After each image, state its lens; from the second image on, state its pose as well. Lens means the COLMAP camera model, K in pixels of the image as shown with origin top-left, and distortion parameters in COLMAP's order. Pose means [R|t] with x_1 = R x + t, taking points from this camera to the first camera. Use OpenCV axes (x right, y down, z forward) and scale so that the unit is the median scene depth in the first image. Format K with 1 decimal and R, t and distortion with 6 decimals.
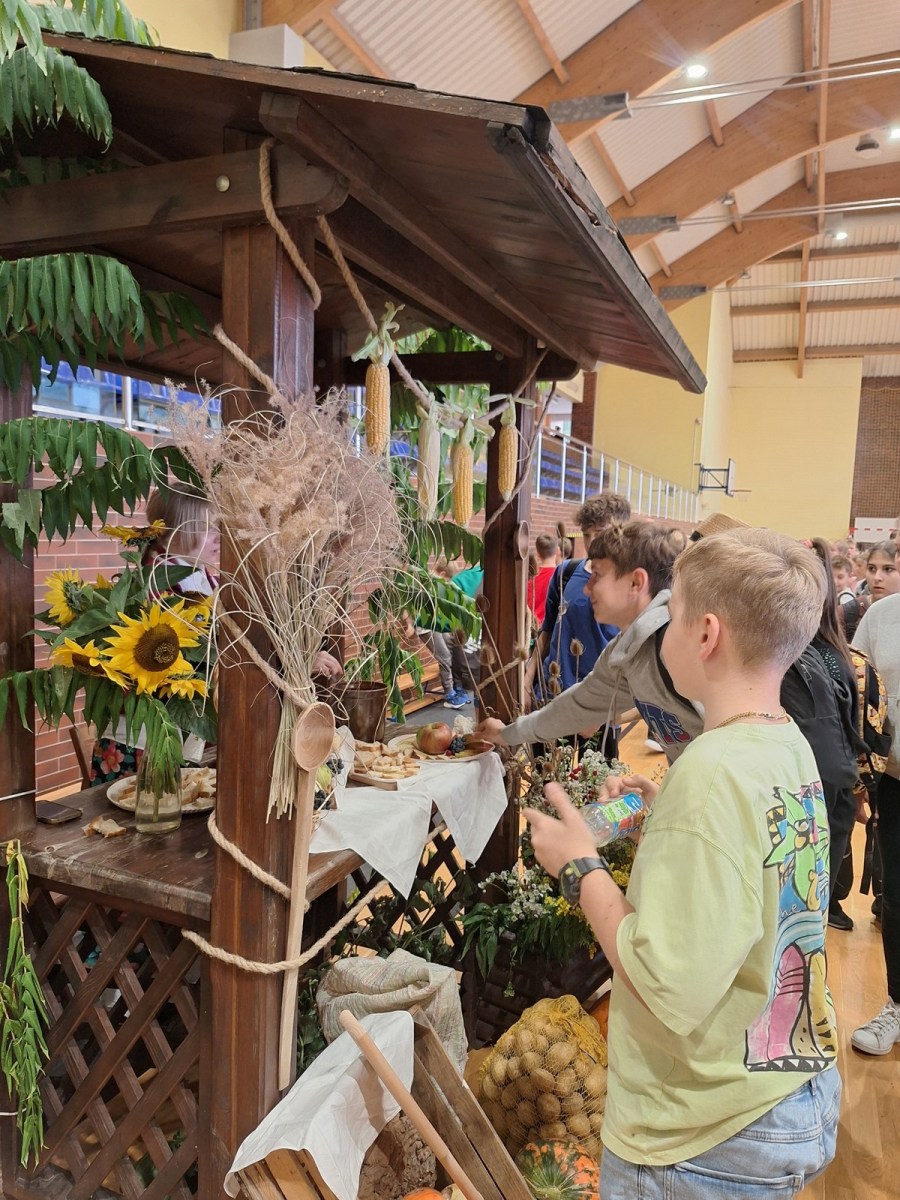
lens RADIAL K [[828.6, 0, 450.0], [0, 828.6, 600.0], [0, 0, 1]] dist [-0.006100, -0.006839]
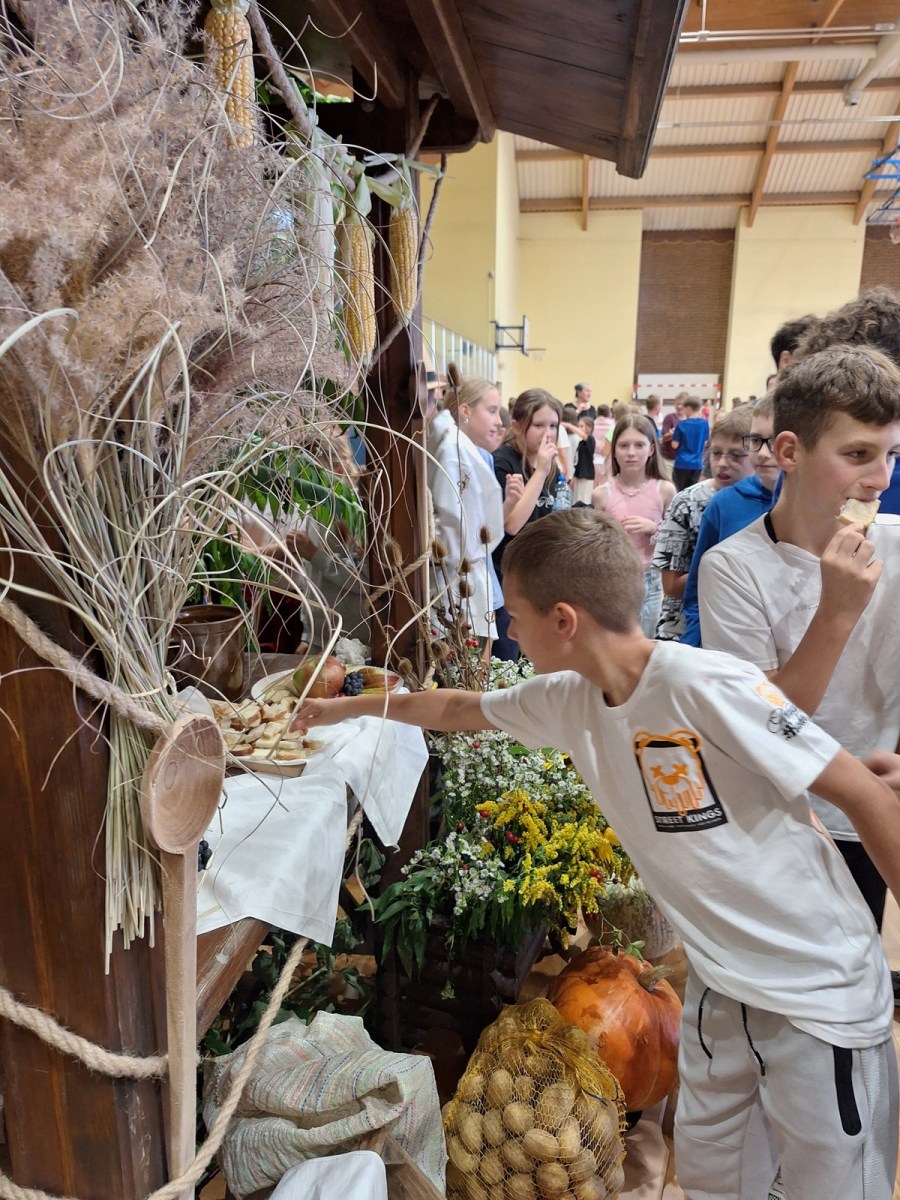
lens RADIAL K [[833.1, 0, 450.0], [0, 833.1, 600.0], [0, 0, 1]] dist [0.003510, -0.004625]
pose [[0.968446, -0.090659, 0.232148, -0.098930], [0.054068, 0.985733, 0.159397, -0.010106], [-0.243287, -0.141815, 0.959531, 0.423094]]
